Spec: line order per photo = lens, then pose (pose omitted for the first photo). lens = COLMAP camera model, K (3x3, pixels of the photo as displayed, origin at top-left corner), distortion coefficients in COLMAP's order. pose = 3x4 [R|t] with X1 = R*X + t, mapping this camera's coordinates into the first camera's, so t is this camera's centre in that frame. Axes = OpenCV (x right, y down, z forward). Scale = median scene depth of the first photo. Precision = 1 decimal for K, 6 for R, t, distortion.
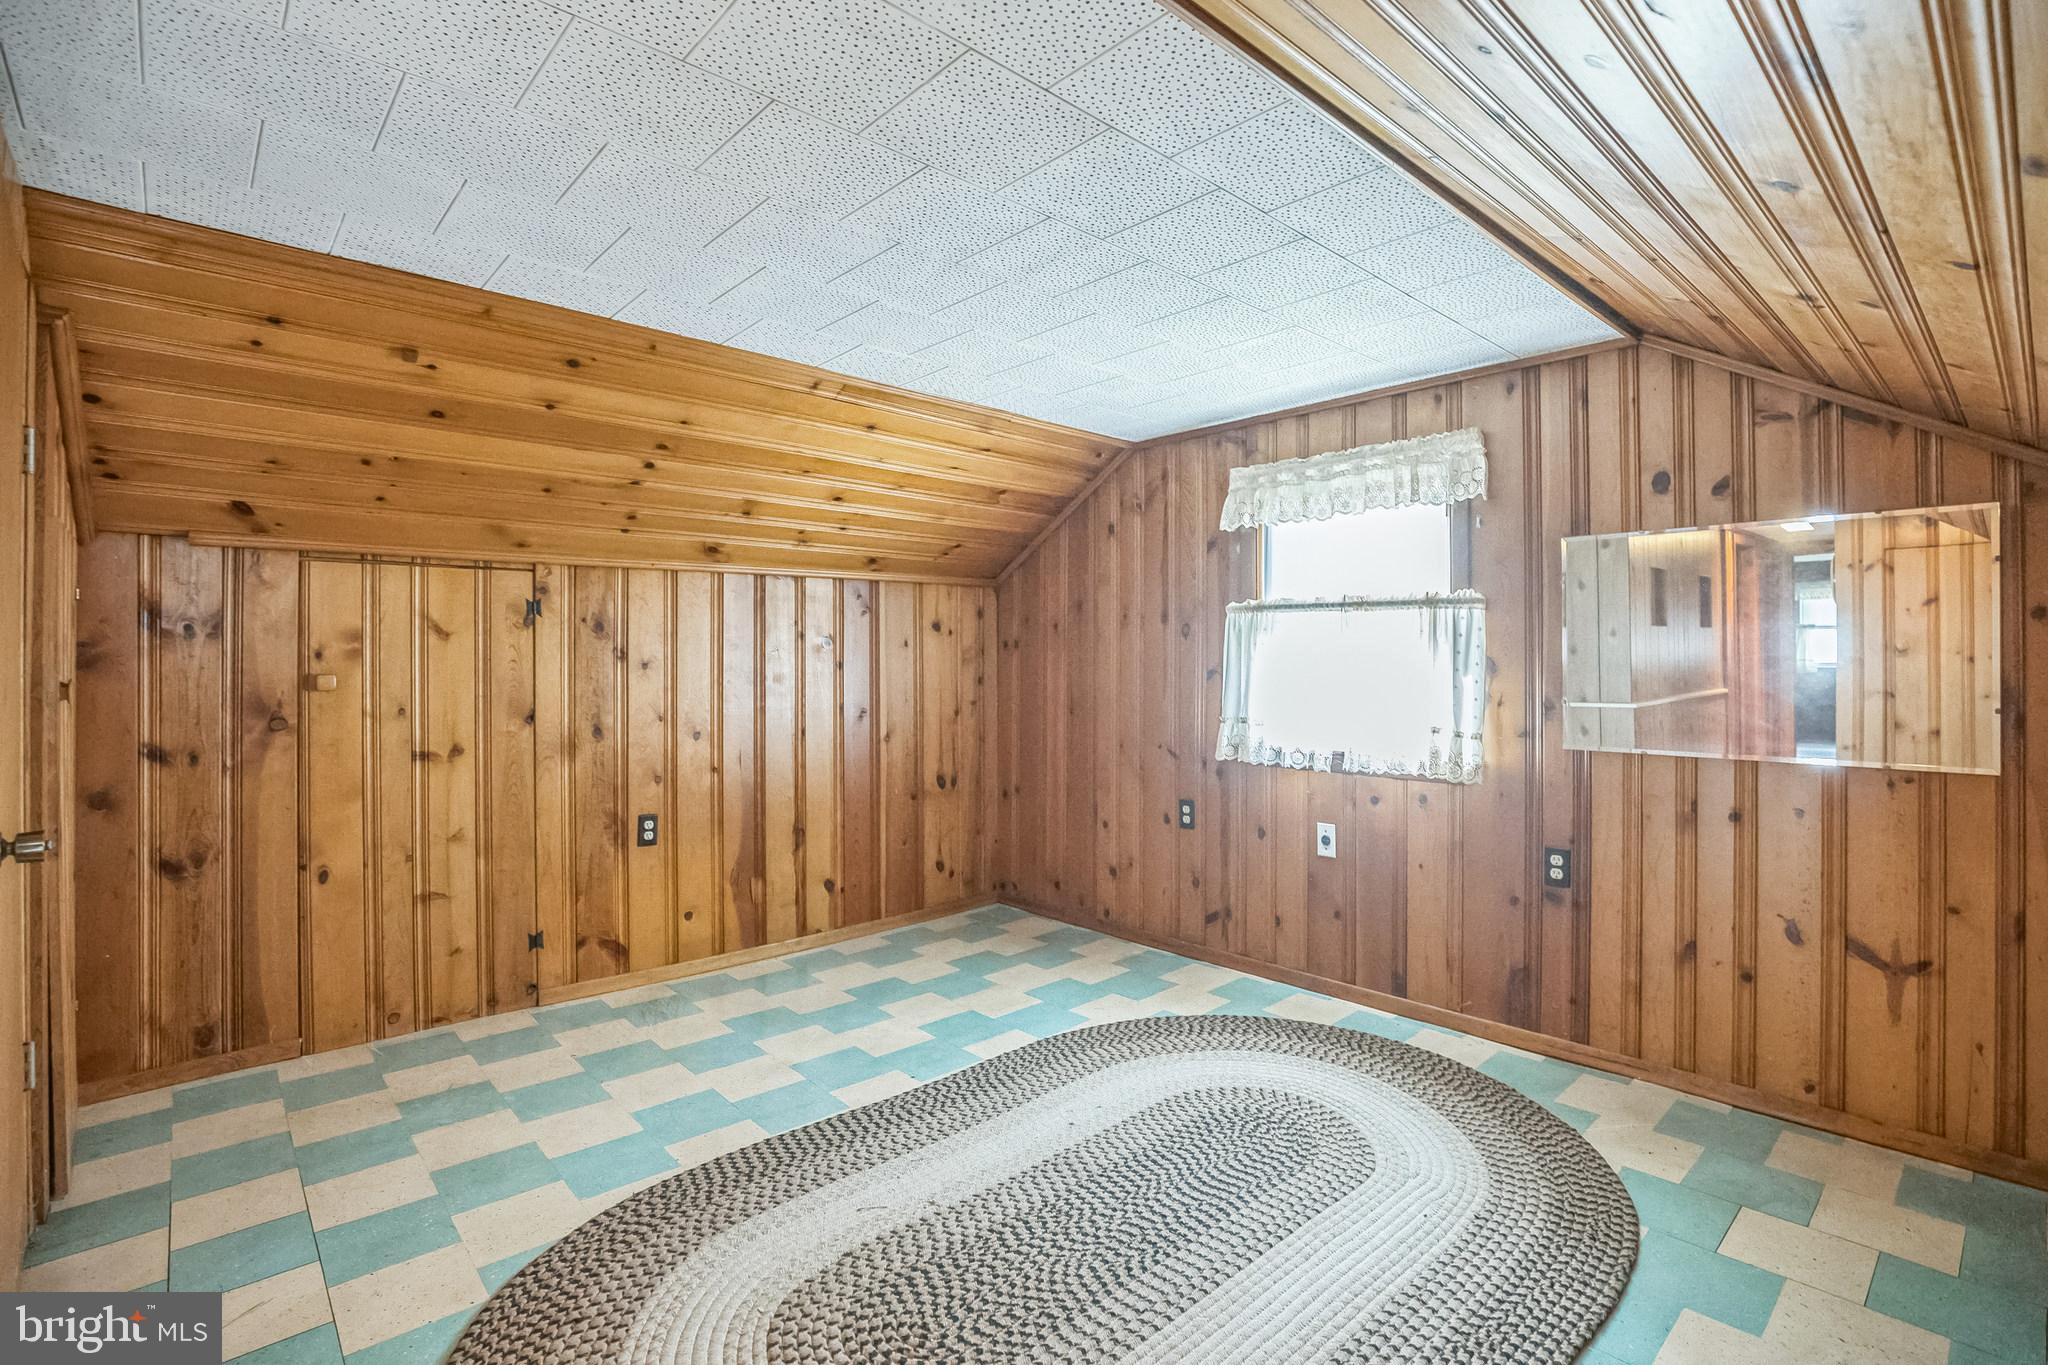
lens RADIAL K [[950.4, 0, 1025.0], [0, 950.4, 657.9], [0, 0, 1]] dist [0.000766, 0.000120]
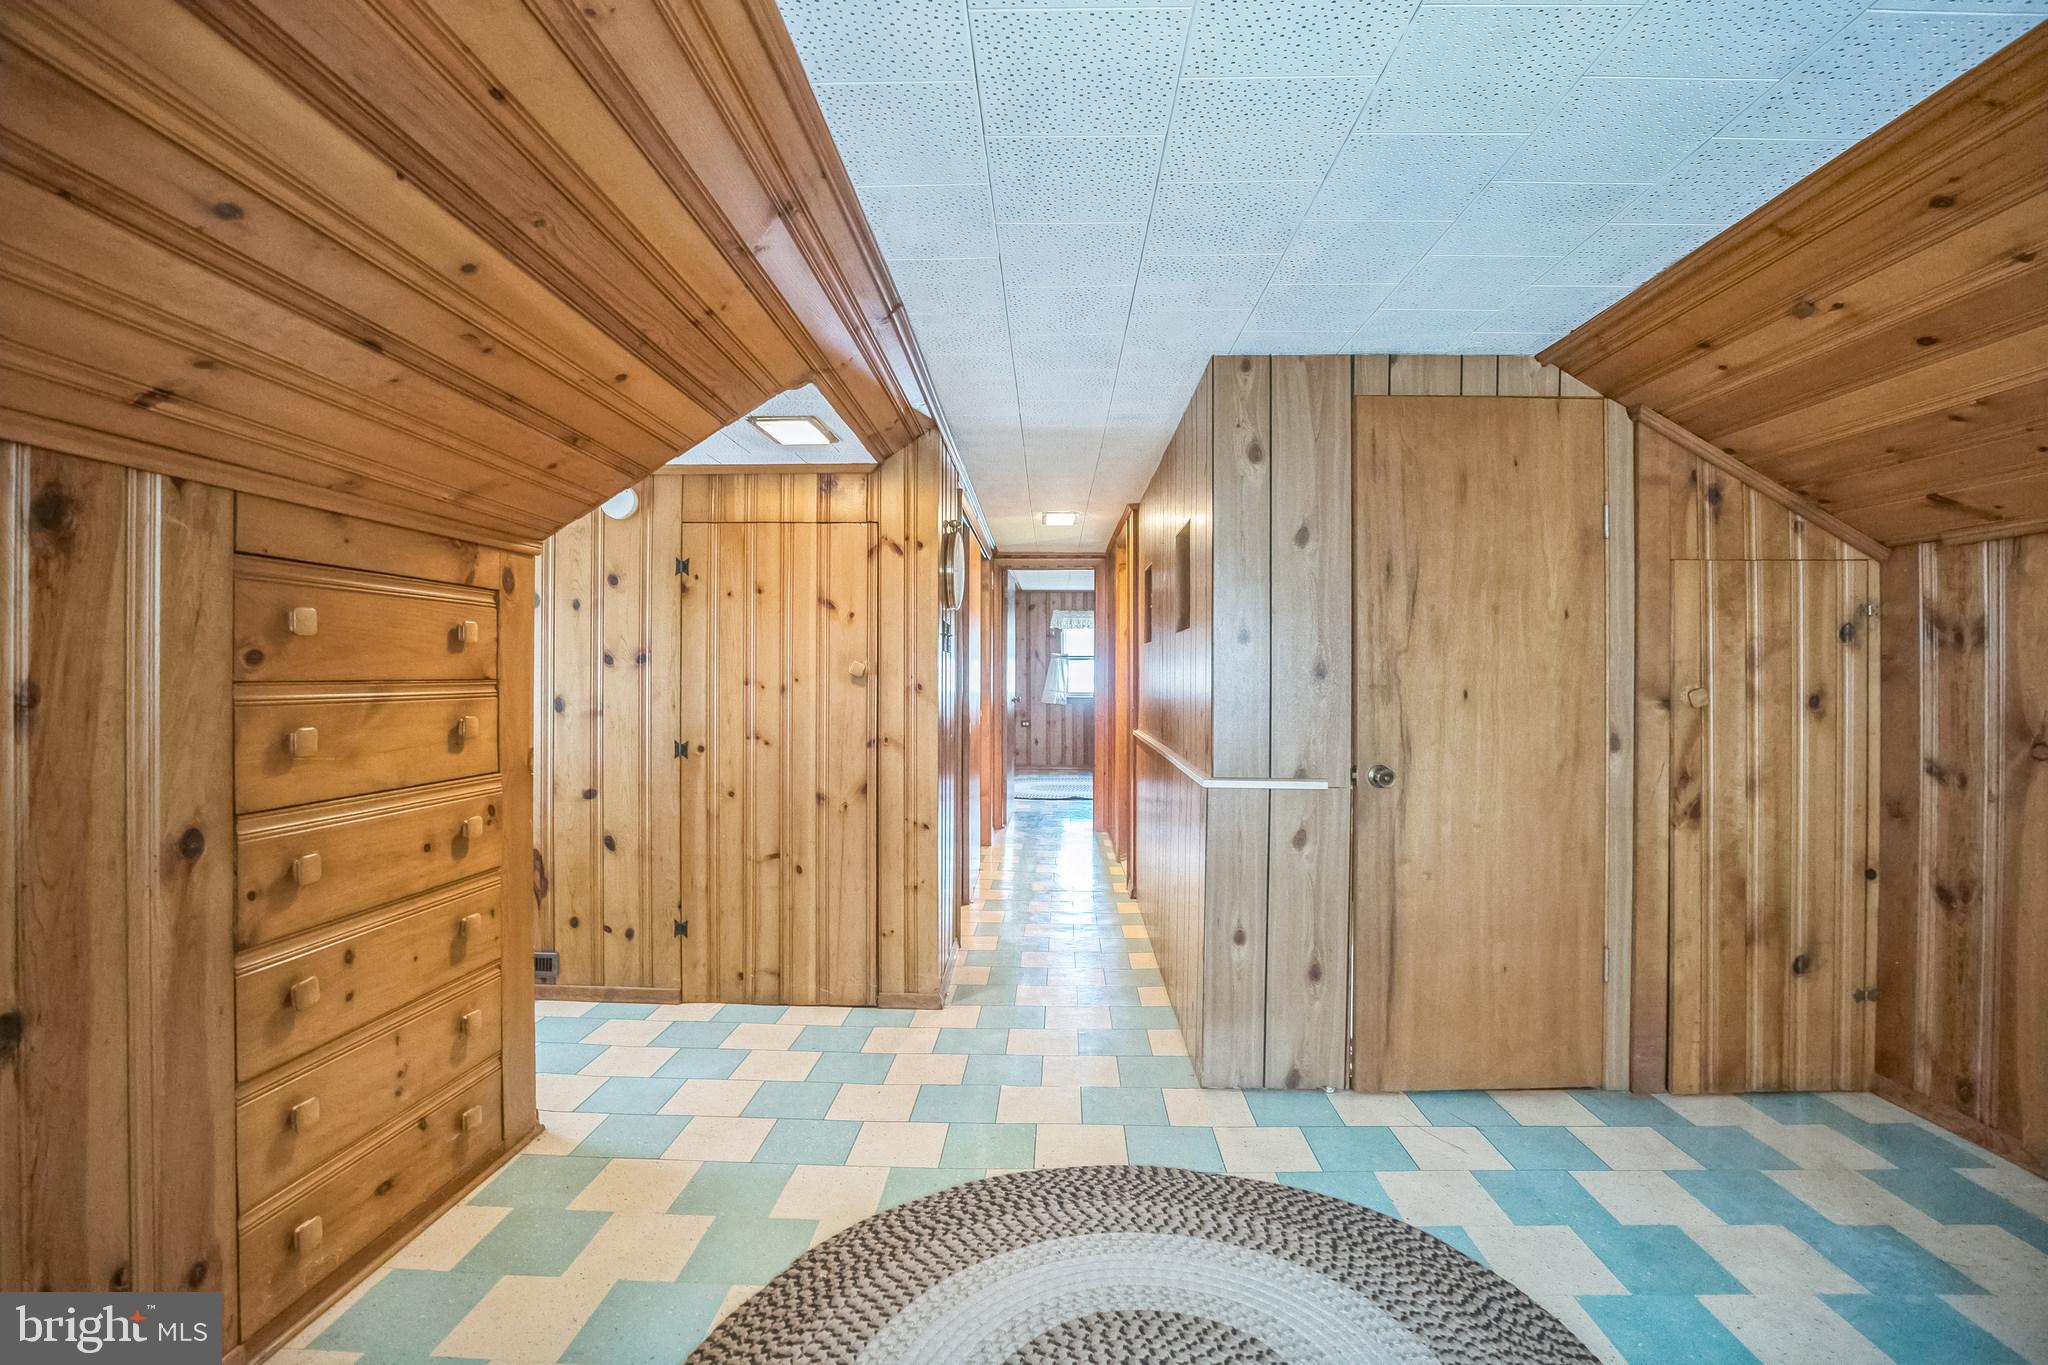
lens RADIAL K [[955.9, 0, 1018.3], [0, 955.9, 674.0], [0, 0, 1]] dist [-0.028003, 0.000124]
pose [[-0.701777, -0.000862, -0.712396, 0.399645], [-0.001916, 0.999998, 0.000678, 0.005370], [0.712394, 0.001841, -0.701777, 1.007534]]
